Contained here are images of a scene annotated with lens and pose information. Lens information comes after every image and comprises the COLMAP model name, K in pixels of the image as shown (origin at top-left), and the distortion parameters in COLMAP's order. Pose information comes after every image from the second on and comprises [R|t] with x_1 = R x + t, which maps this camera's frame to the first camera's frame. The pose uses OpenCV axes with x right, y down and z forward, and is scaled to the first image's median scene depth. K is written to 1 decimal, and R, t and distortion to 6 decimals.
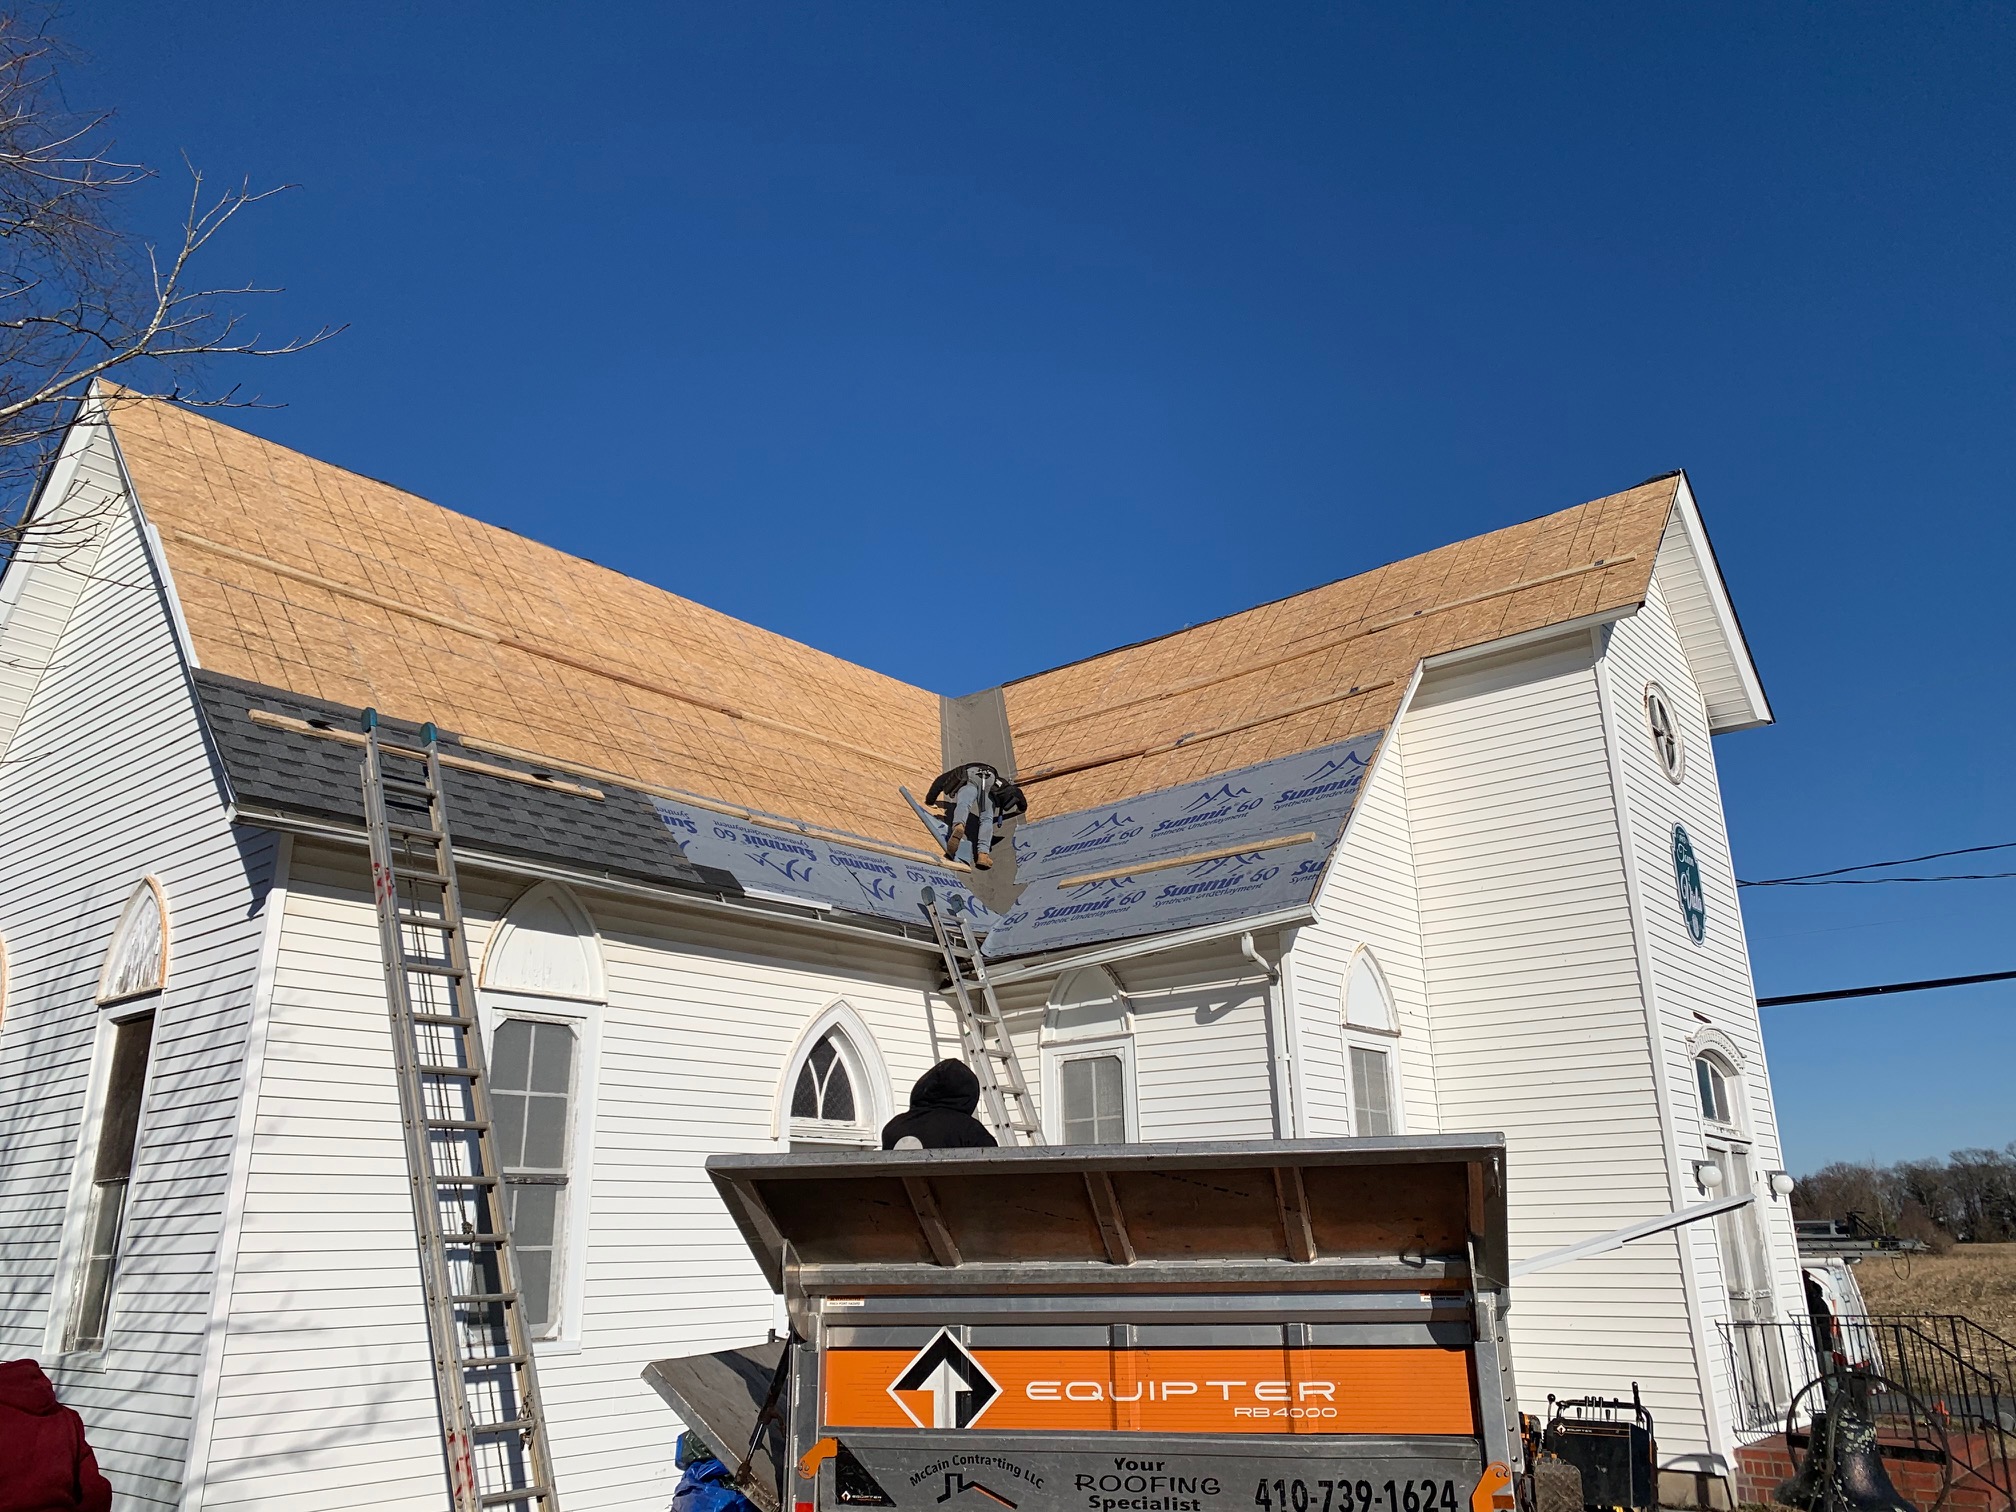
lens RADIAL K [[1535.2, 0, 1012.0], [0, 1535.2, 731.1], [0, 0, 1]] dist [0.084113, -0.169279]
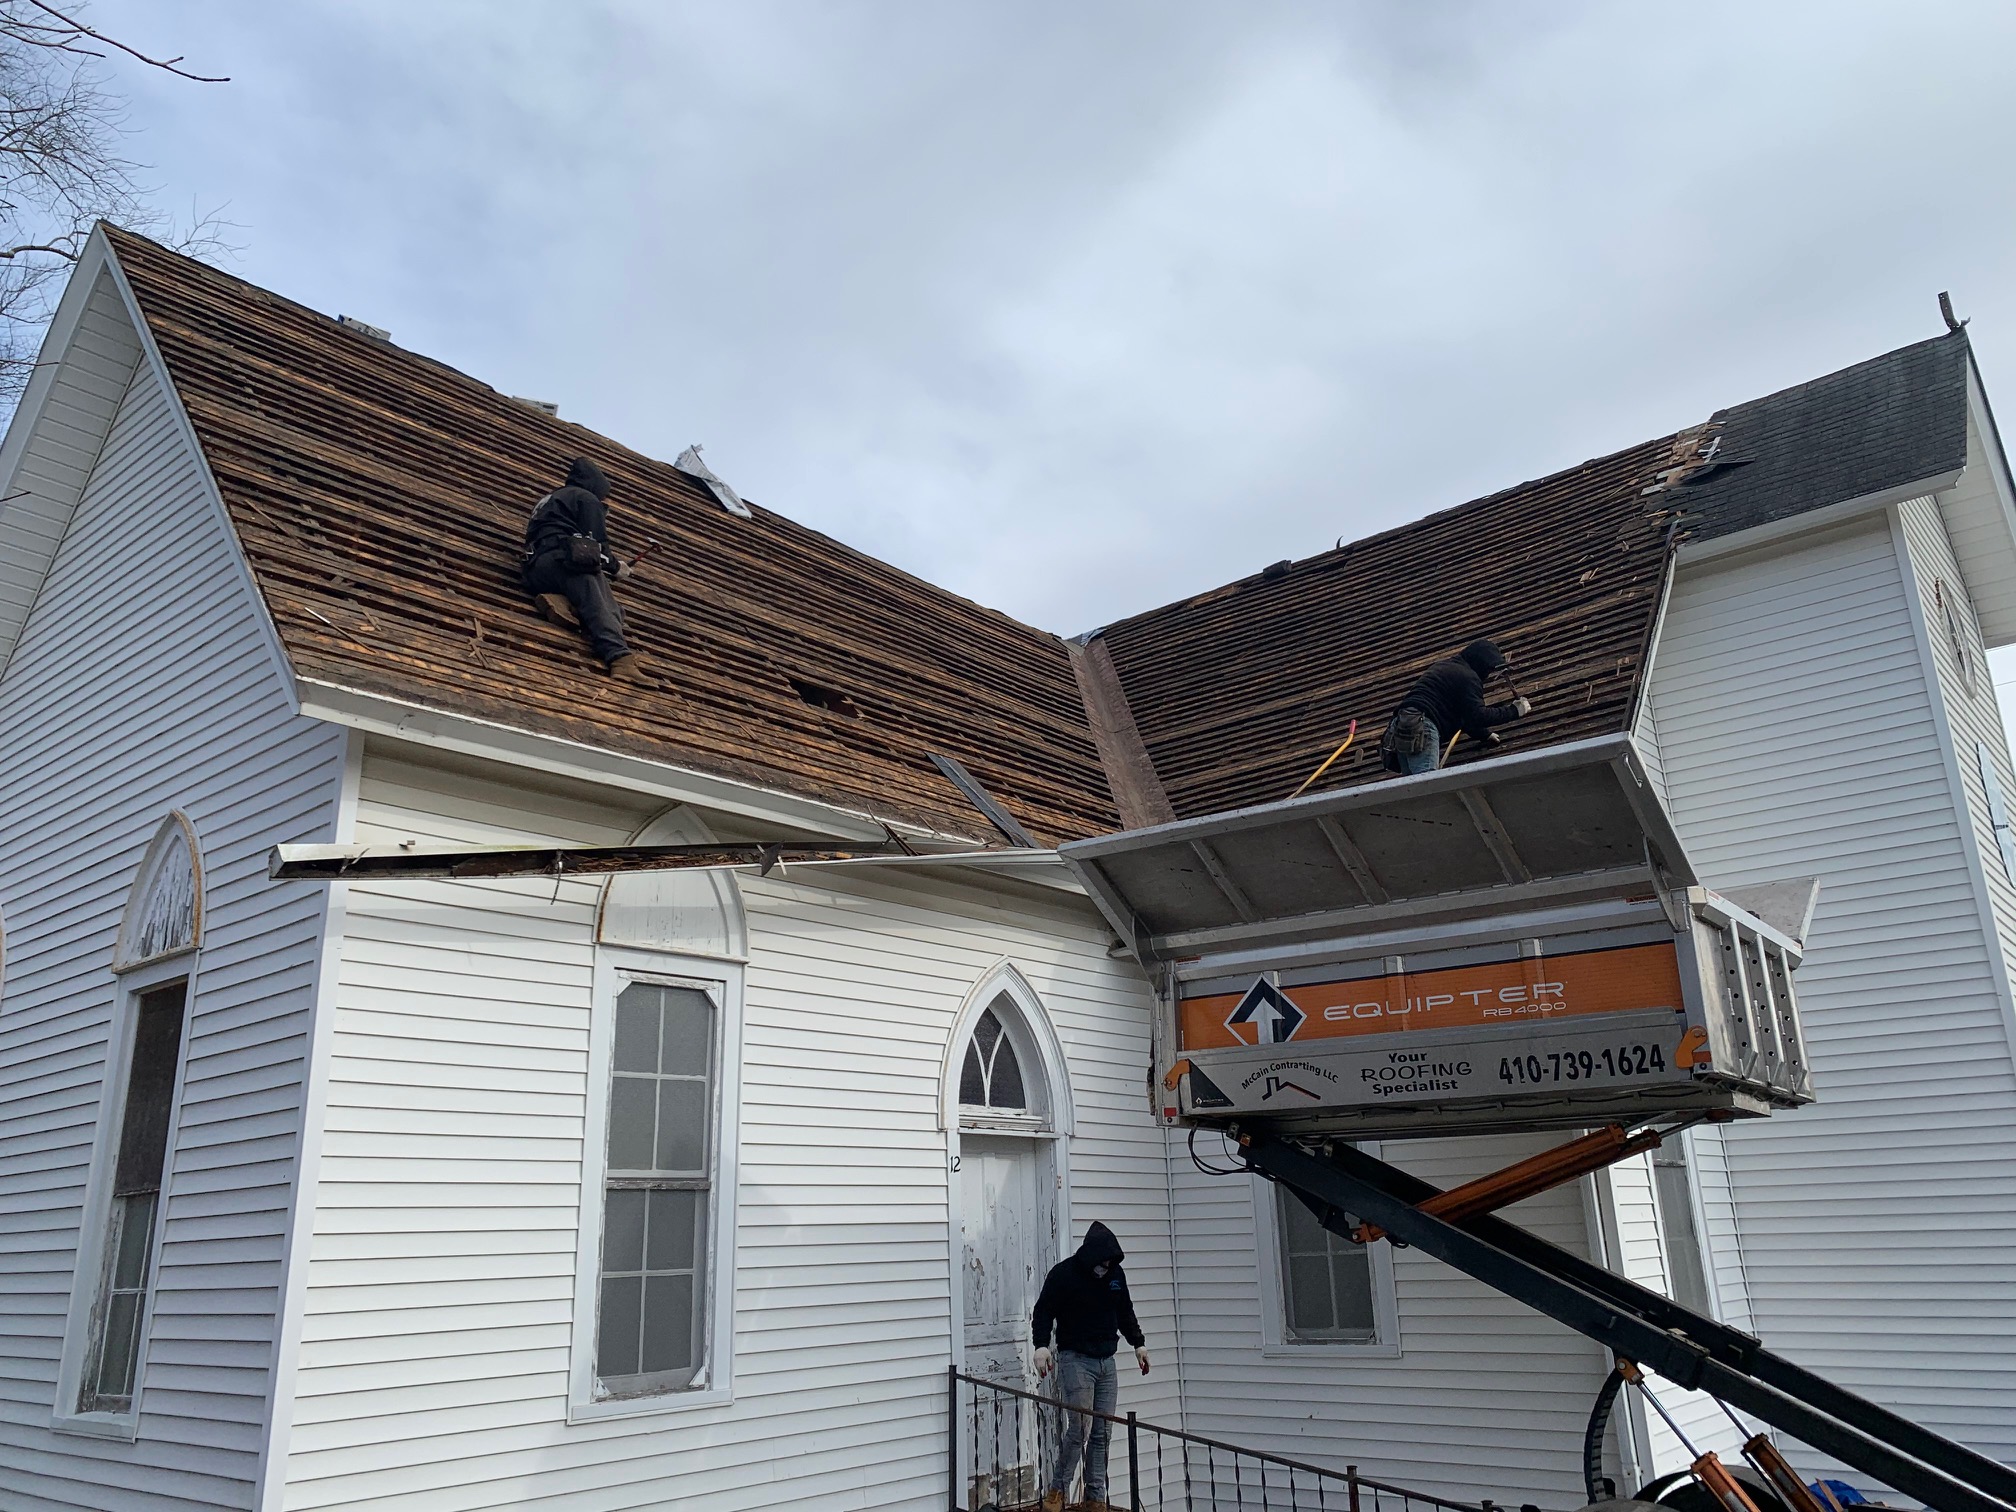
lens RADIAL K [[1545.6, 0, 1011.0], [0, 1545.6, 737.7], [0, 0, 1]] dist [0.094712, -0.193736]
pose [[0.999856, -0.015656, -0.006486, -0.113924], [0.015698, 0.999855, 0.006528, 0.053033], [0.006382, -0.006628, 0.999958, 0.186996]]
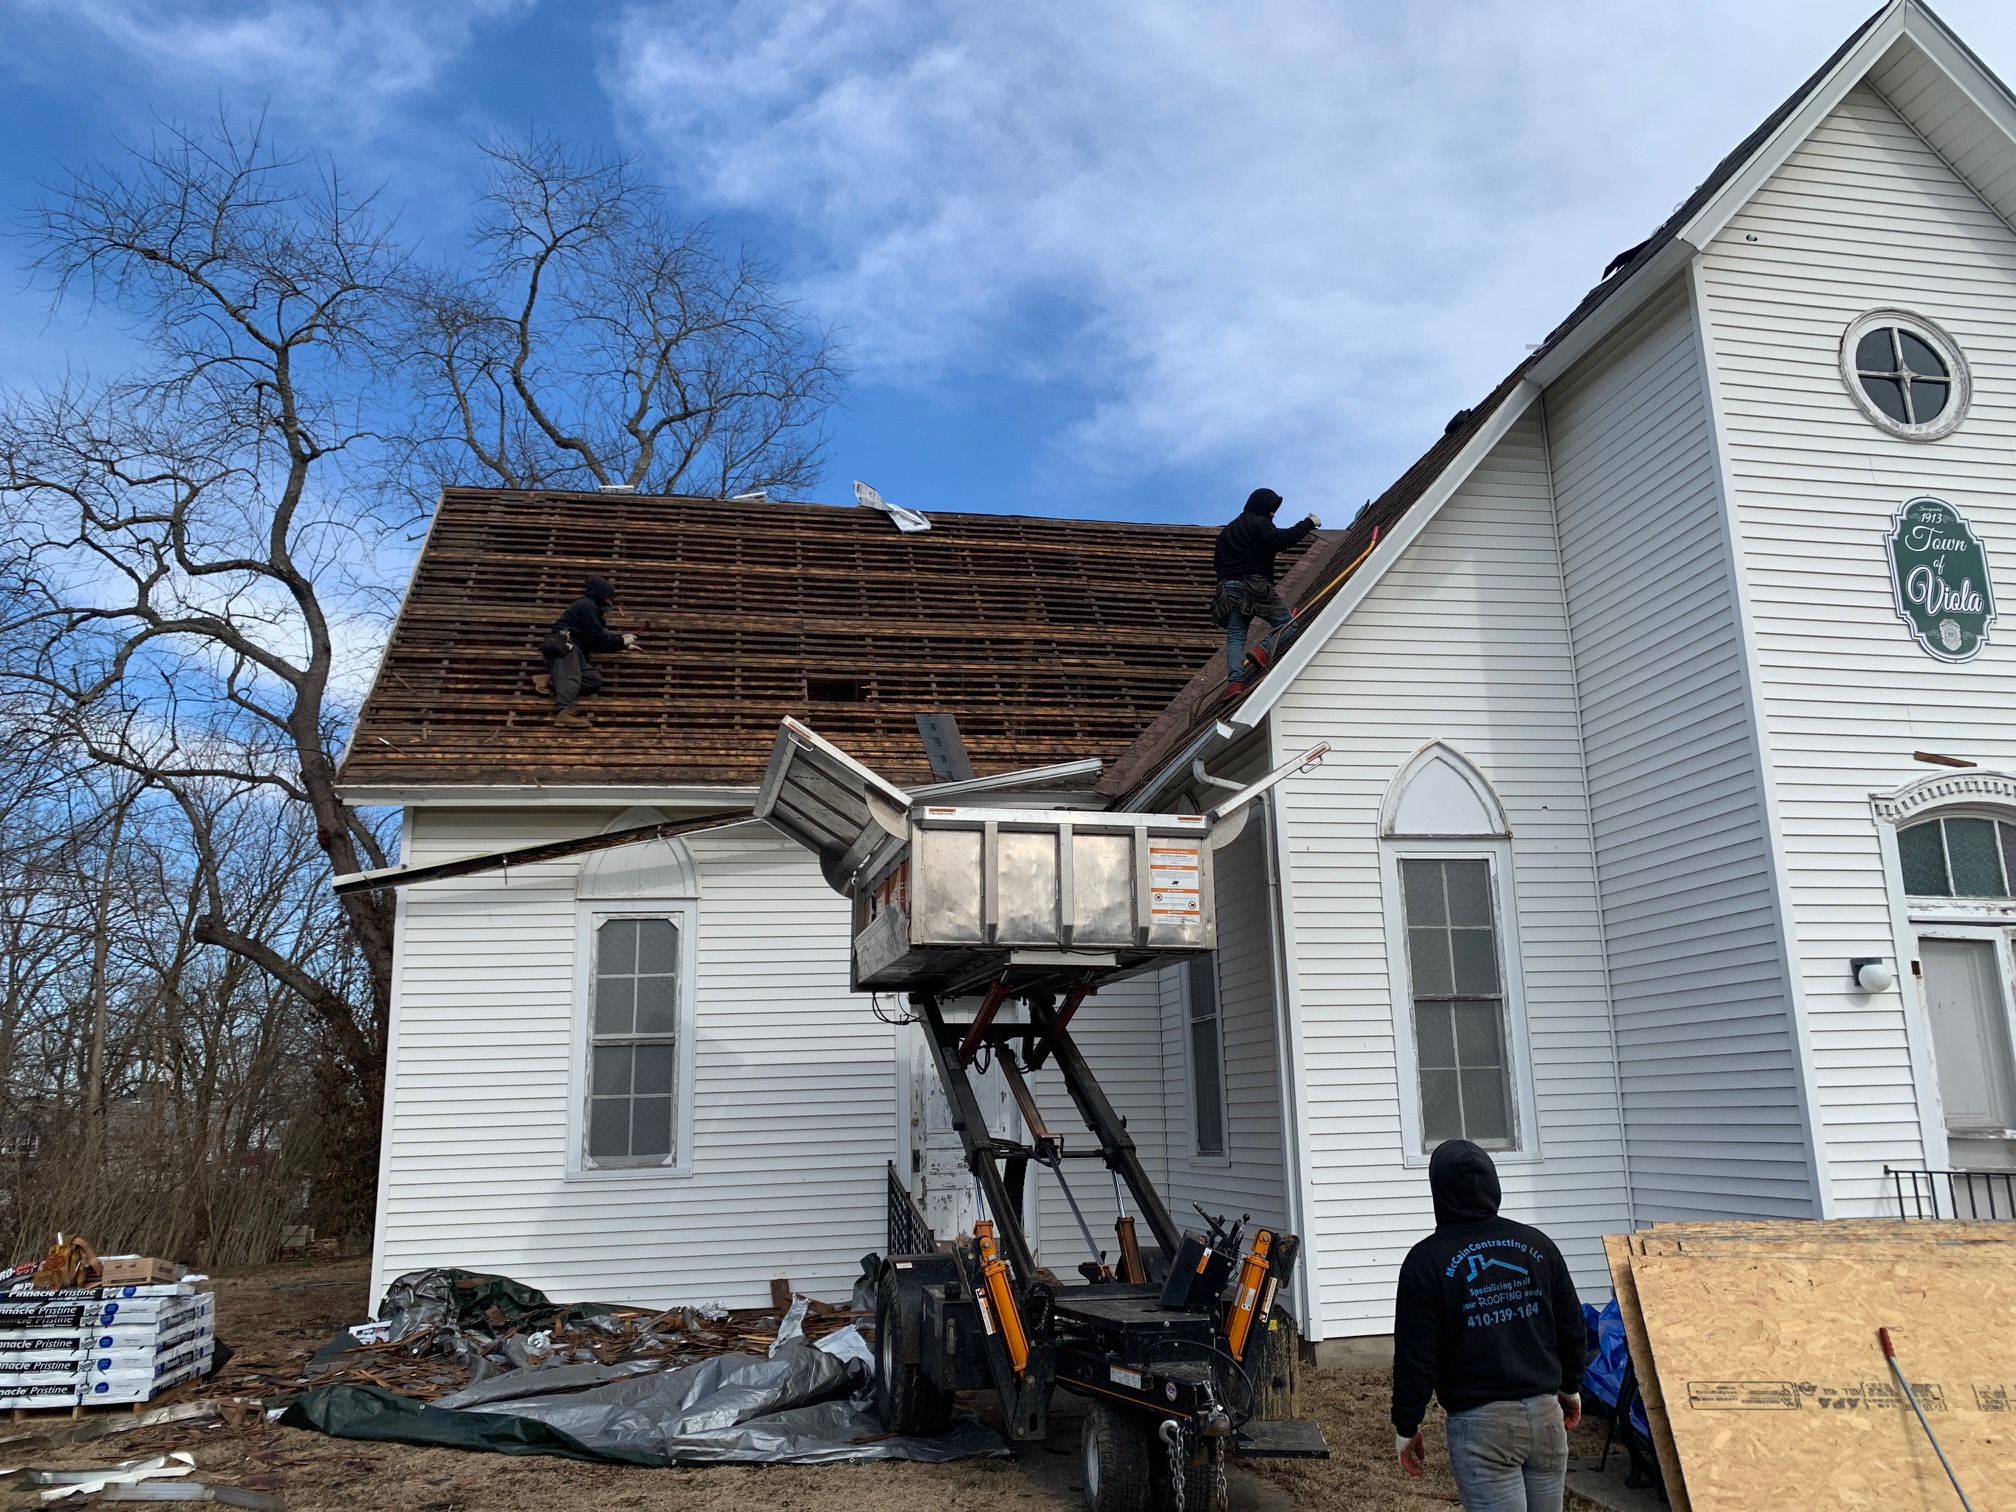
lens RADIAL K [[1531.1, 0, 1012.2], [0, 1531.1, 748.4], [0, 0, 1]] dist [0.086648, -0.154441]
pose [[0.769766, -0.154569, -0.619330, 0.666064], [0.215525, 0.976197, 0.024242, 0.081325], [0.600841, -0.152141, 0.784757, 0.210266]]
